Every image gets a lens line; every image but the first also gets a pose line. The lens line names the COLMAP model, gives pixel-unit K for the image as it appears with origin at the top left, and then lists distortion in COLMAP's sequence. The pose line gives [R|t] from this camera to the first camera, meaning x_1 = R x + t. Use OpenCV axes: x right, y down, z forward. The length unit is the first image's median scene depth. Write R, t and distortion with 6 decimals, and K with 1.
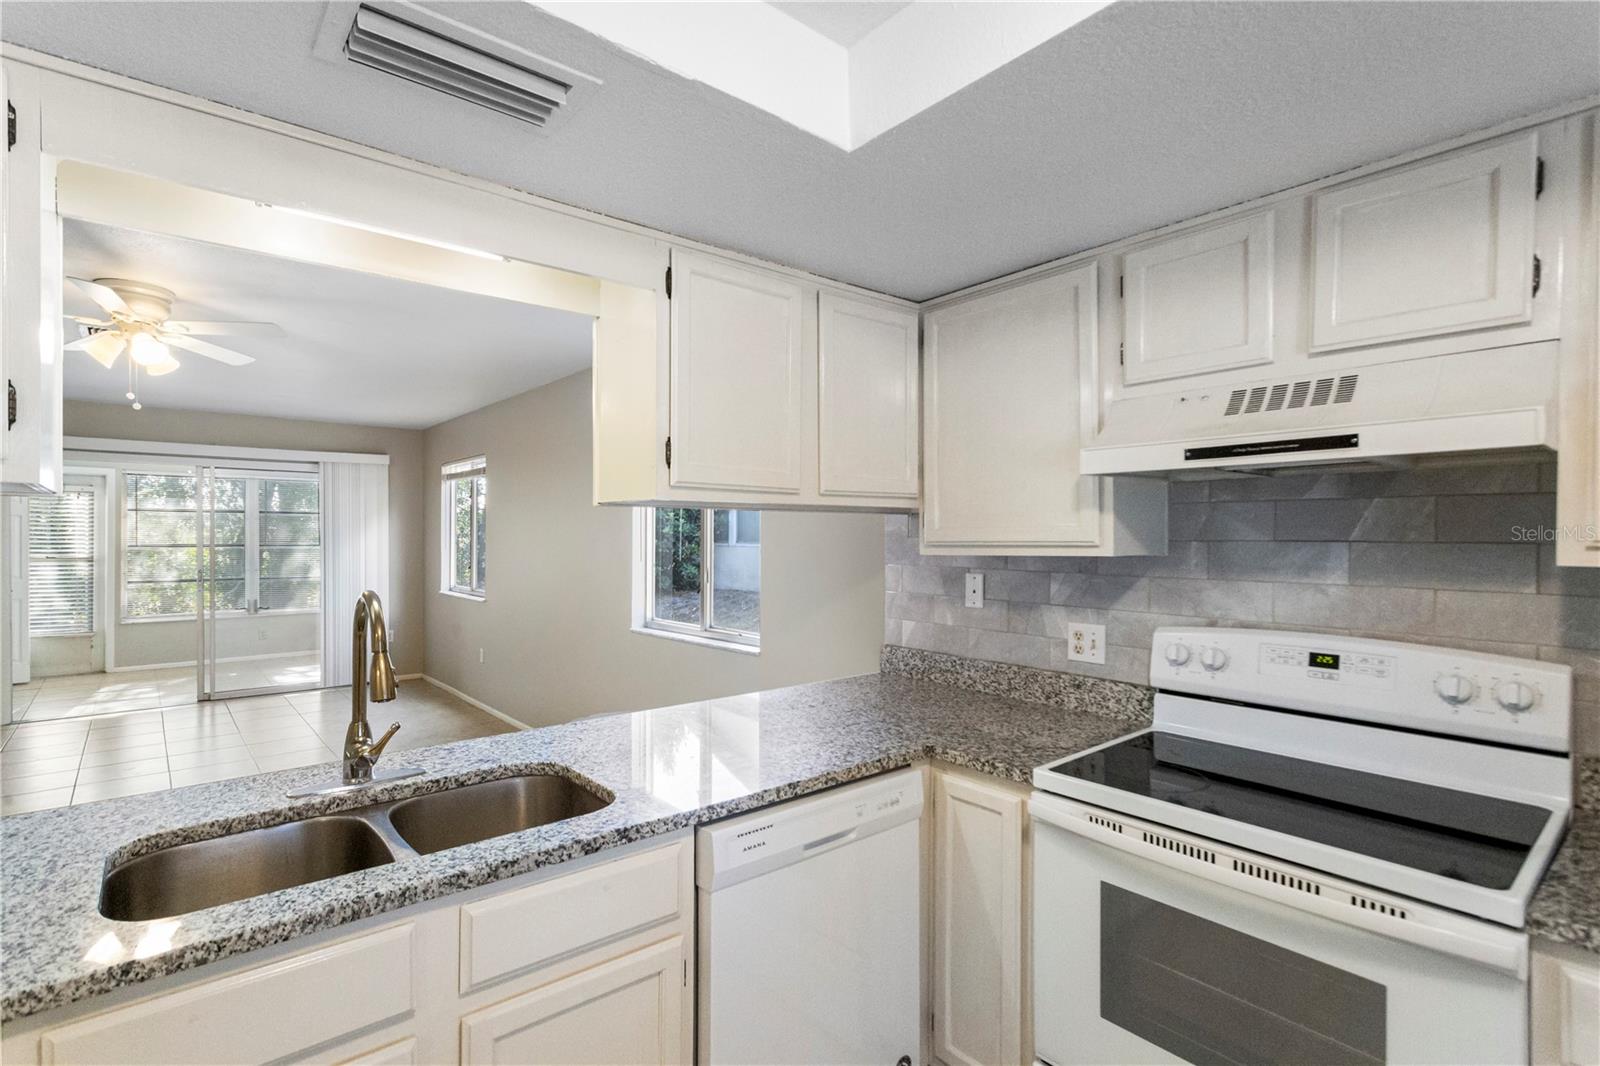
lens RADIAL K [[768.6, 0, 793.9], [0, 768.6, 543.3], [0, 0, 1]] dist [0.015267, 0.000245]
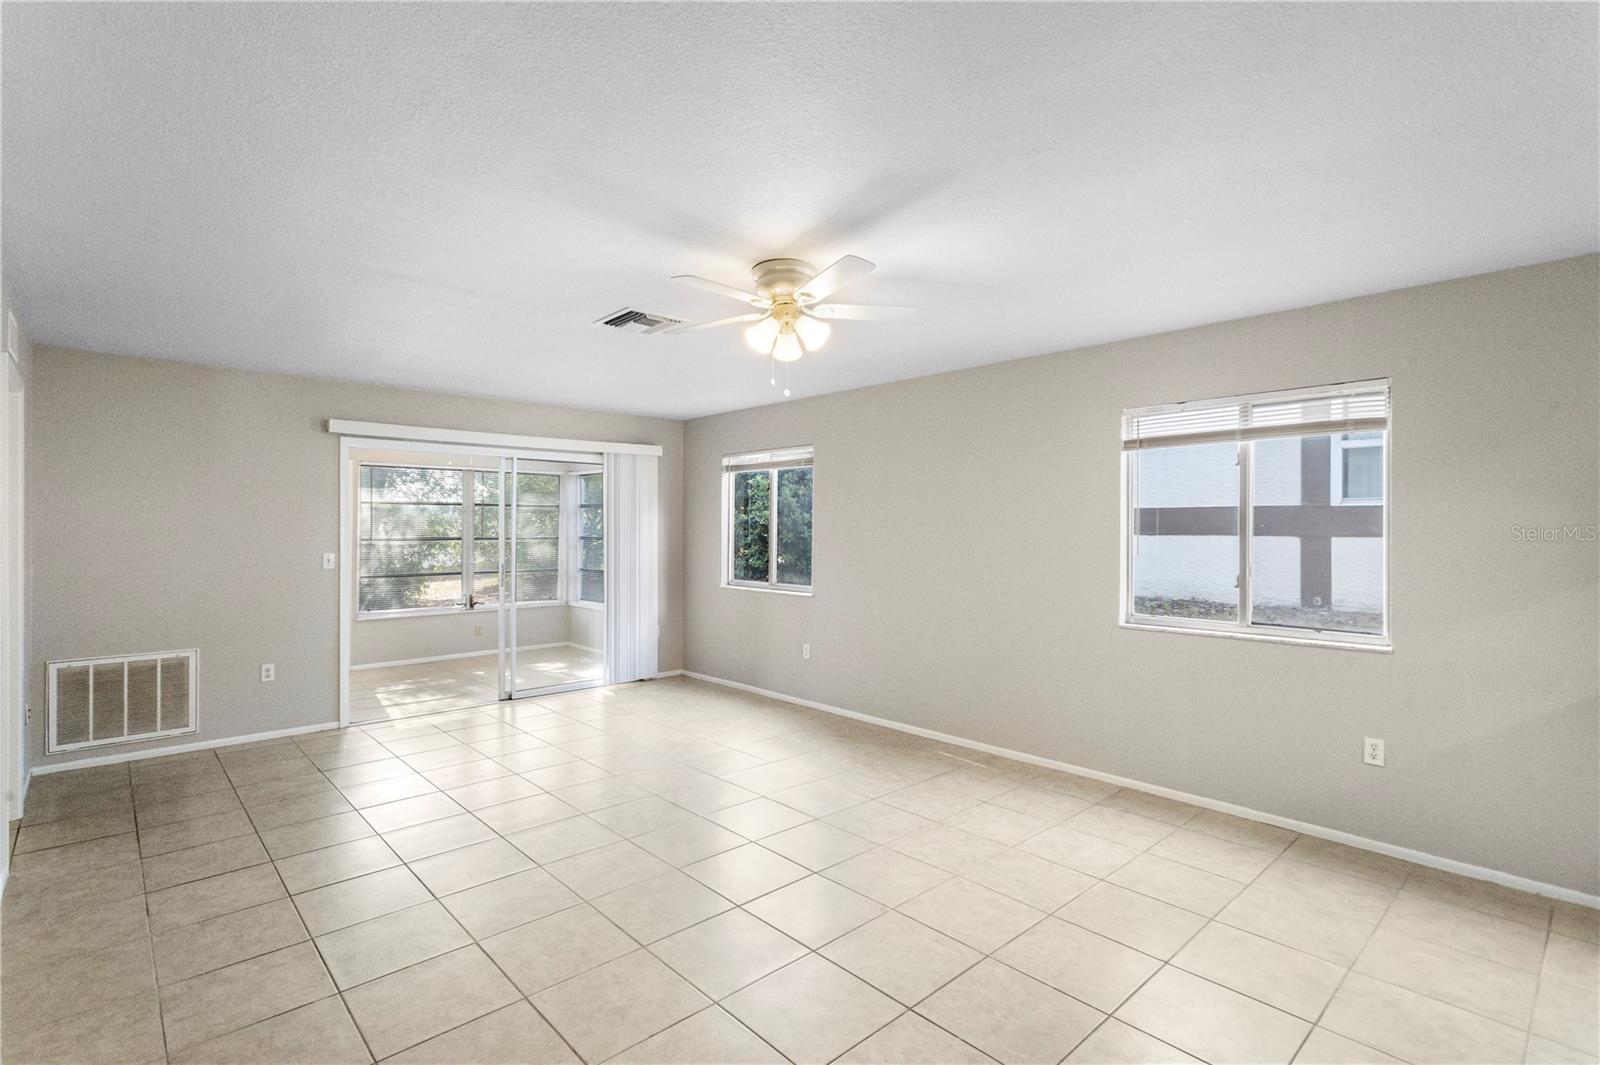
lens RADIAL K [[761.9, 0, 792.5], [0, 761.9, 527.6], [0, 0, 1]] dist [0.005644, 0.000503]
pose [[0.999045, -0.000894, 0.043677, -1.512514], [0.001292, 0.999958, -0.009089, -0.008548], [-0.043667, 0.009137, 0.999004, 0.124322]]
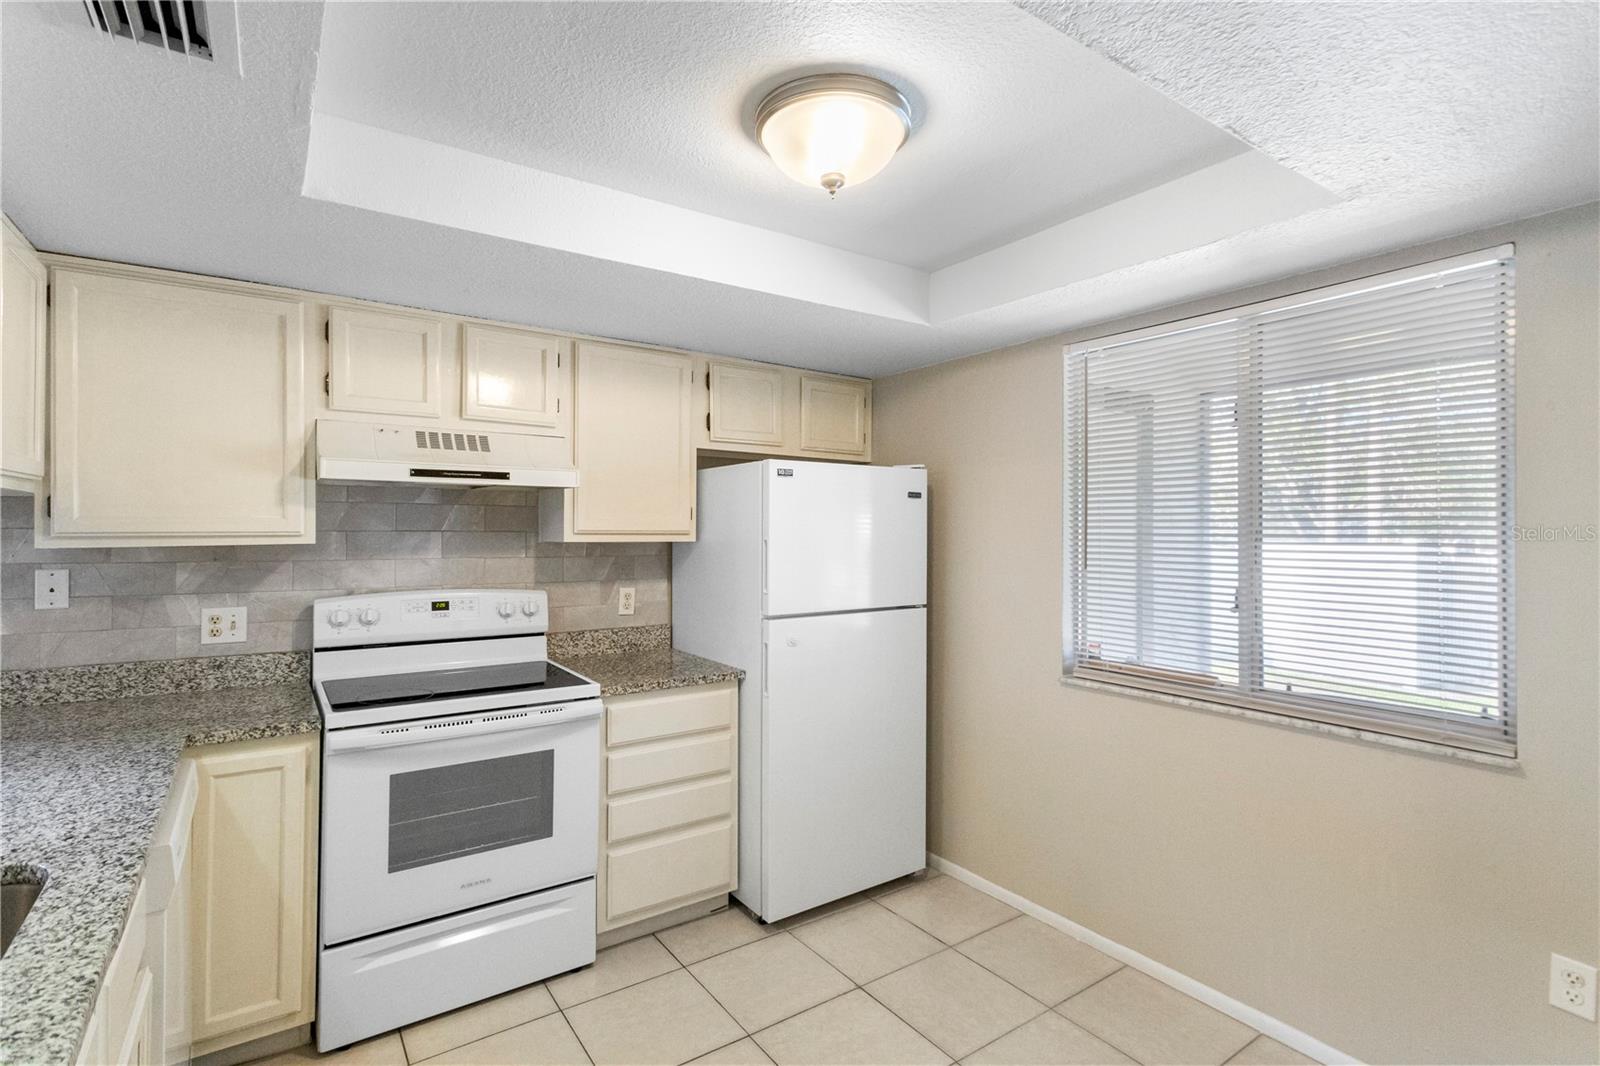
lens RADIAL K [[761.9, 0, 792.5], [0, 761.9, 528.1], [0, 0, 1]] dist [0.005644, 0.000503]
pose [[0.093839, 0.001904, 0.995586, -0.721798], [0.004941, 0.999985, -0.002378, -0.001333], [-0.995575, 0.005142, 0.093828, 0.117094]]
